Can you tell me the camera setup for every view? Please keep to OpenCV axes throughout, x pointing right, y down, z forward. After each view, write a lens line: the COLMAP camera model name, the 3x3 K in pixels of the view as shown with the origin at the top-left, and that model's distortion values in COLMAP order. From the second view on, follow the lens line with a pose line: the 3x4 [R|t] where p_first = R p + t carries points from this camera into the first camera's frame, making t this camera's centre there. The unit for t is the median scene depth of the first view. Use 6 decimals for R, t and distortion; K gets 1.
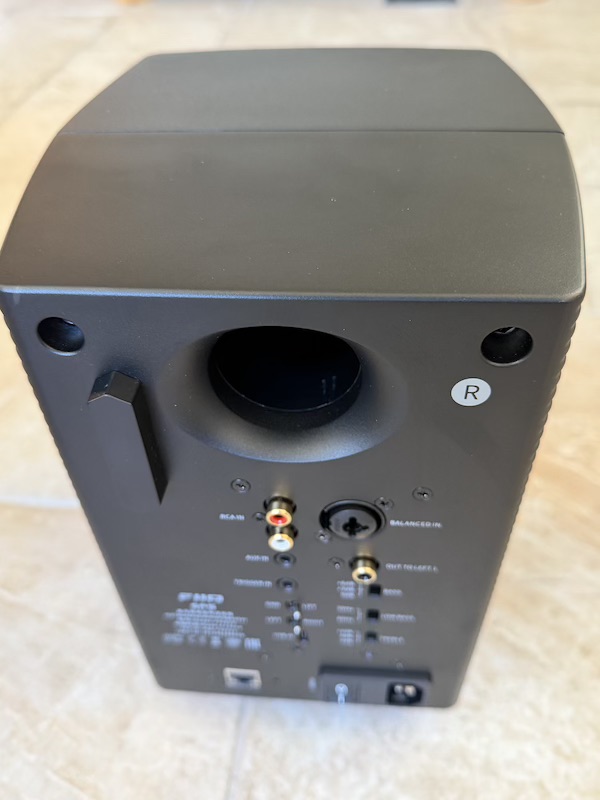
lens RADIAL K [[660.7, 0, 300.0], [0, 660.7, 400.0], [0, 0, 1]] dist [-0.009725, -0.012989]
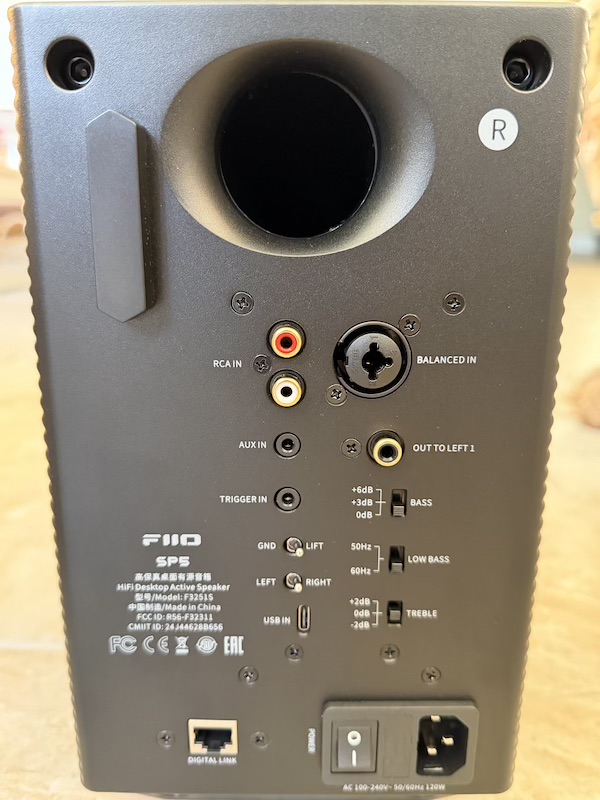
lens RADIAL K [[660.7, 0, 300.0], [0, 660.7, 400.0], [0, 0, 1]] dist [-0.009725, -0.012989]
pose [[0.996471, 0.012923, 0.082935, -0.067110], [0.027314, 0.884370, -0.465987, 0.509909], [-0.079367, 0.466608, 0.880896, 0.240752]]
